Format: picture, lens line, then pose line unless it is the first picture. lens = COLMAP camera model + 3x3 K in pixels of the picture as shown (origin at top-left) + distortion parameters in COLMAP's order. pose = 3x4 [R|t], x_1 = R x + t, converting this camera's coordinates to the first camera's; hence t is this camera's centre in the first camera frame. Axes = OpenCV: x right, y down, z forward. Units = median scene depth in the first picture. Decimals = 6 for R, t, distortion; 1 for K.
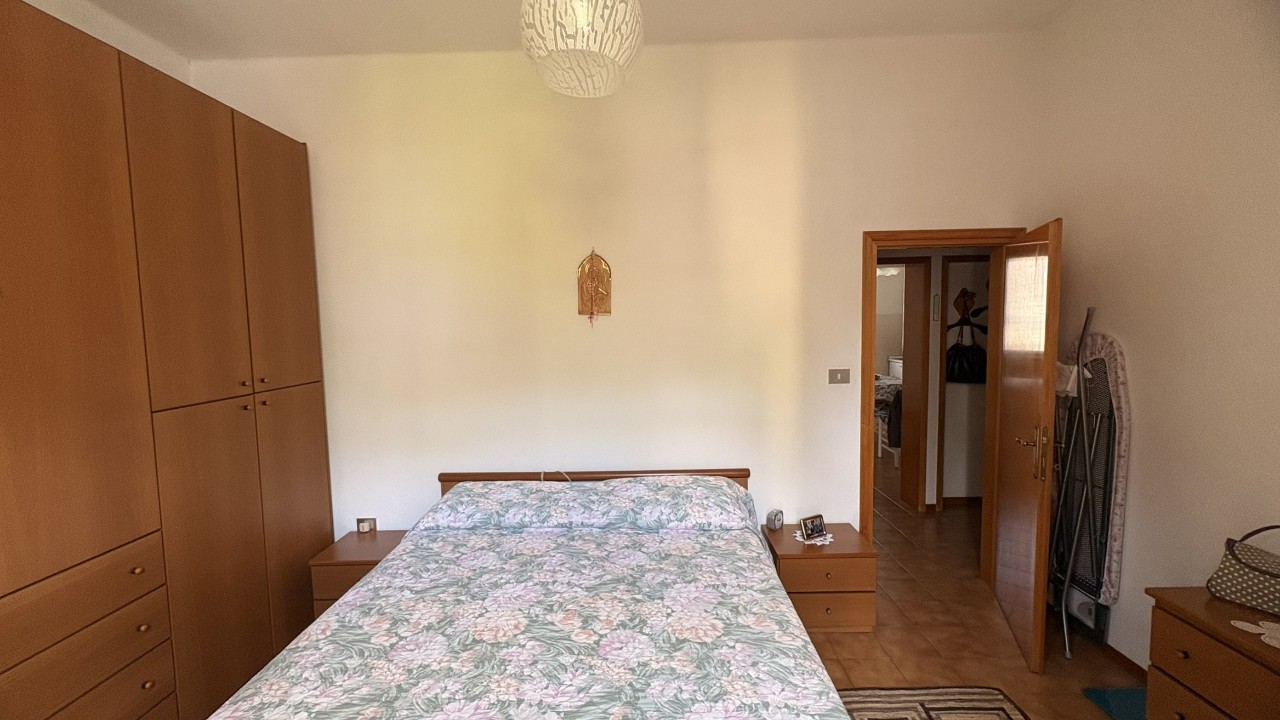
lens RADIAL K [[513.4, 0, 644.0], [0, 513.4, 359.4], [0, 0, 1]] dist [0.001112, 0.000434]
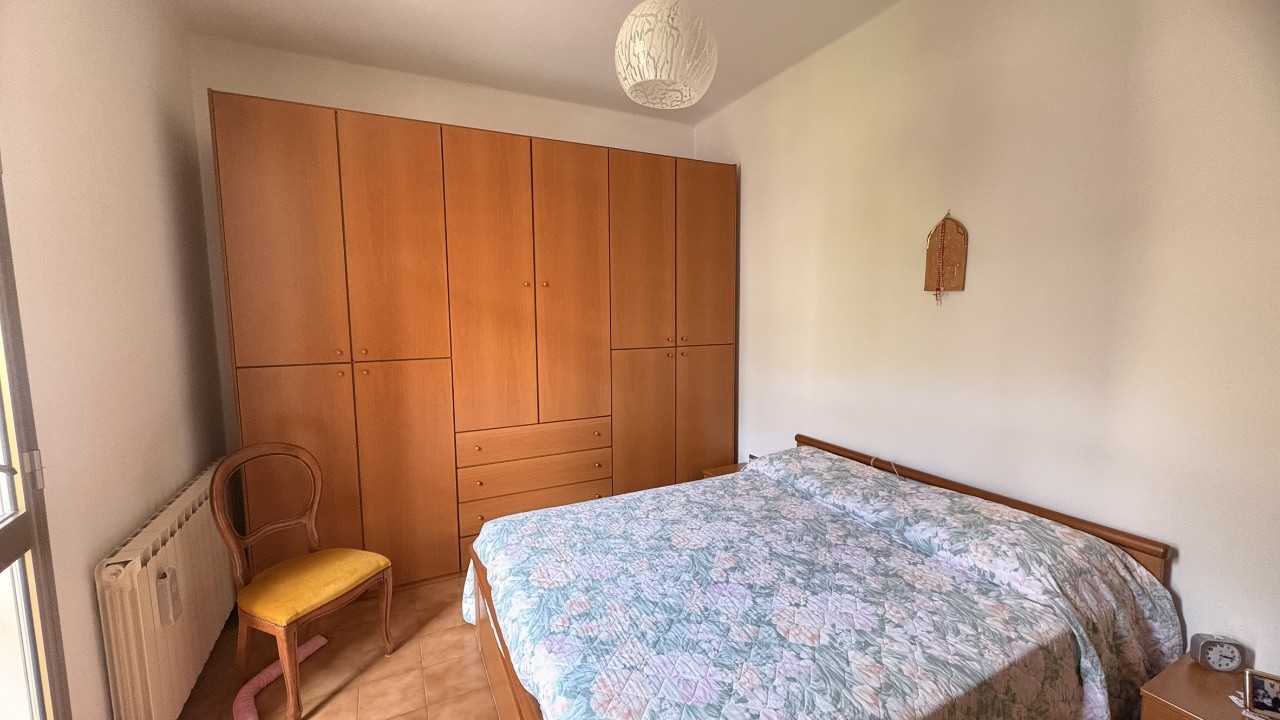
lens RADIAL K [[513.4, 0, 646.2], [0, 513.4, 357.3], [0, 0, 1]] dist [0.001112, 0.000434]
pose [[0.464349, 0.100260, -0.879959, 0.533322], [-0.068402, 0.994664, 0.077234, -0.013084], [0.883007, 0.024327, 0.468729, 0.217627]]
